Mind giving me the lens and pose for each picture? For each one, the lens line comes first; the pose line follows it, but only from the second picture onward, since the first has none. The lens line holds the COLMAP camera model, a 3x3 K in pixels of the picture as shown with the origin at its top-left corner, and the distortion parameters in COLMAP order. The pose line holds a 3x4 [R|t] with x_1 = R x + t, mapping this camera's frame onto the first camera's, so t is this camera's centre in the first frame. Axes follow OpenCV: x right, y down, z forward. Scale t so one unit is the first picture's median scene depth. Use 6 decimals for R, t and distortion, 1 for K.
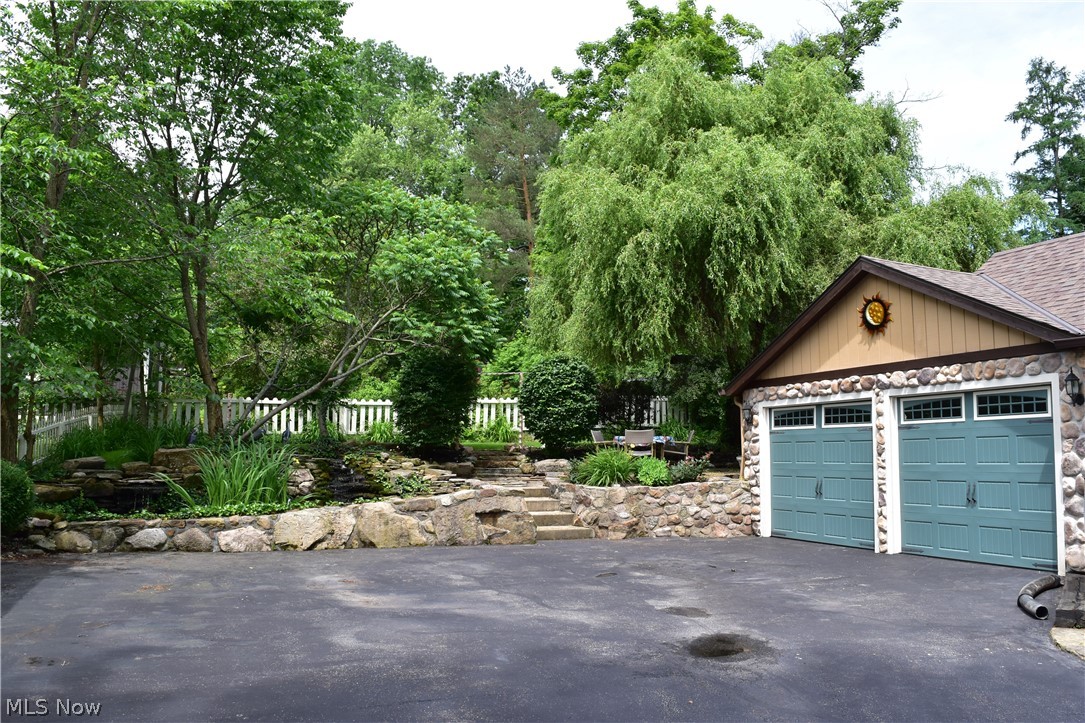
lens RADIAL K [[850.9, 0, 551.0], [0, 850.9, 366.8], [0, 0, 1]] dist [-0.097133, 0.023465]
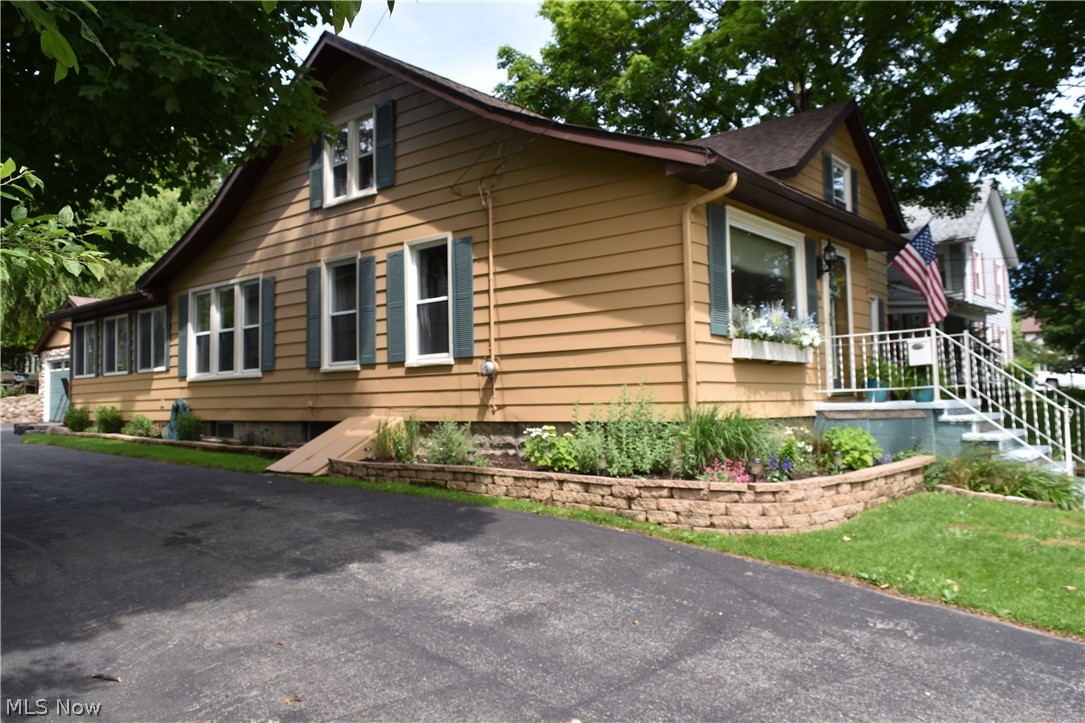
lens RADIAL K [[850.9, 0, 550.3], [0, 850.9, 353.6], [0, 0, 1]] dist [-0.097133, 0.023465]
pose [[0.890383, 0.014284, 0.454988, 0.485543], [-0.030739, 0.999113, 0.028788, -0.073930], [-0.454173, -0.039618, 0.890032, -1.544848]]
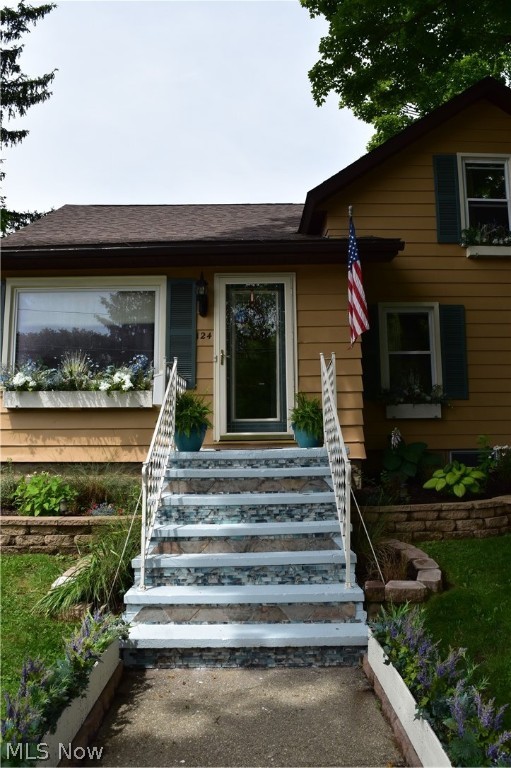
lens RADIAL K [[602.3, 0, 283.6], [0, 602.3, 373.6], [0, 0, 1]] dist [-0.097133, 0.023465]
pose [[0.924408, -0.055394, -0.377361, 1.444946], [0.049847, 0.998457, -0.024458, -0.060156], [0.378133, 0.003799, 0.925743, -1.402690]]
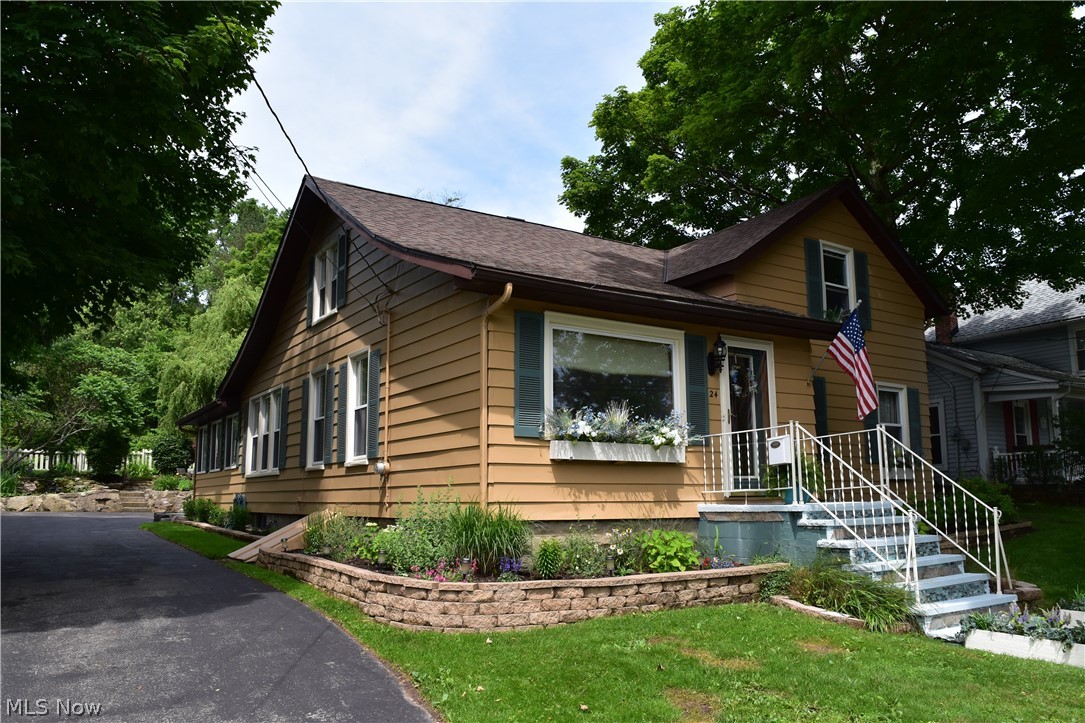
lens RADIAL K [[850.9, 0, 546.5], [0, 850.9, 360.0], [0, 0, 1]] dist [-0.097133, 0.023465]
pose [[0.985047, 0.022828, 0.170766, 0.828534], [-0.011503, 0.997685, -0.067018, -0.091226], [-0.171900, 0.064052, 0.983030, -1.708049]]
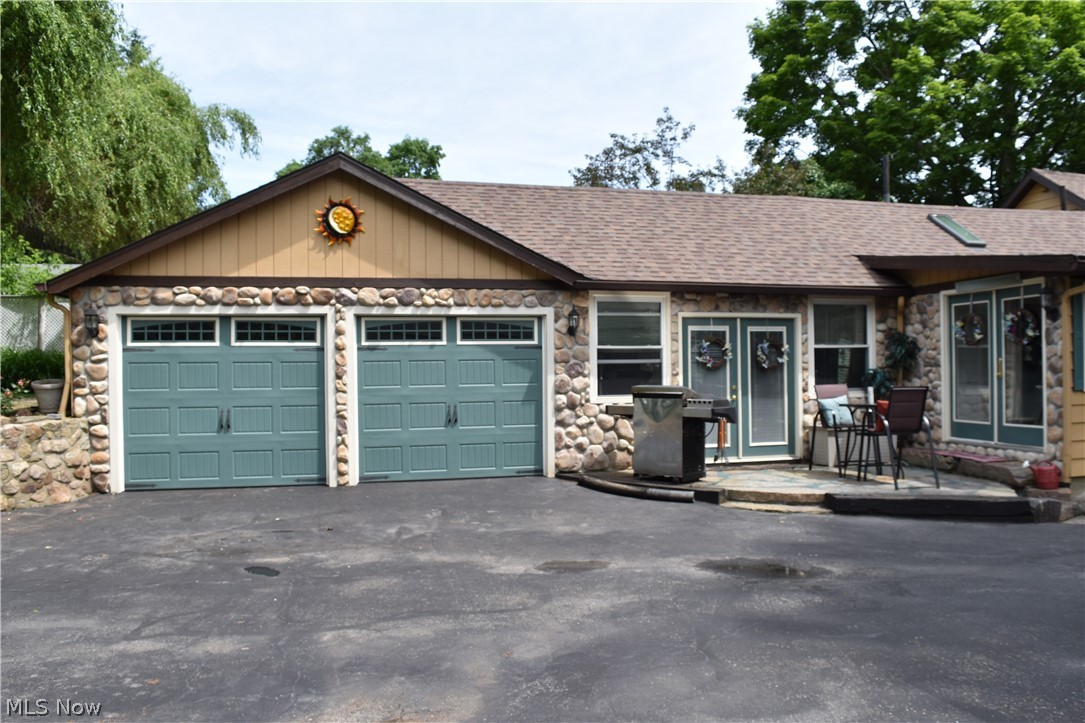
lens RADIAL K [[850.9, 0, 559.7], [0, 850.9, 364.5], [0, 0, 1]] dist [-0.097133, 0.023465]
pose [[0.153944, 0.000518, 0.988079, -0.431300], [-0.091501, 0.995710, 0.013734, 0.052105], [-0.983834, -0.092524, 0.153331, 0.580012]]
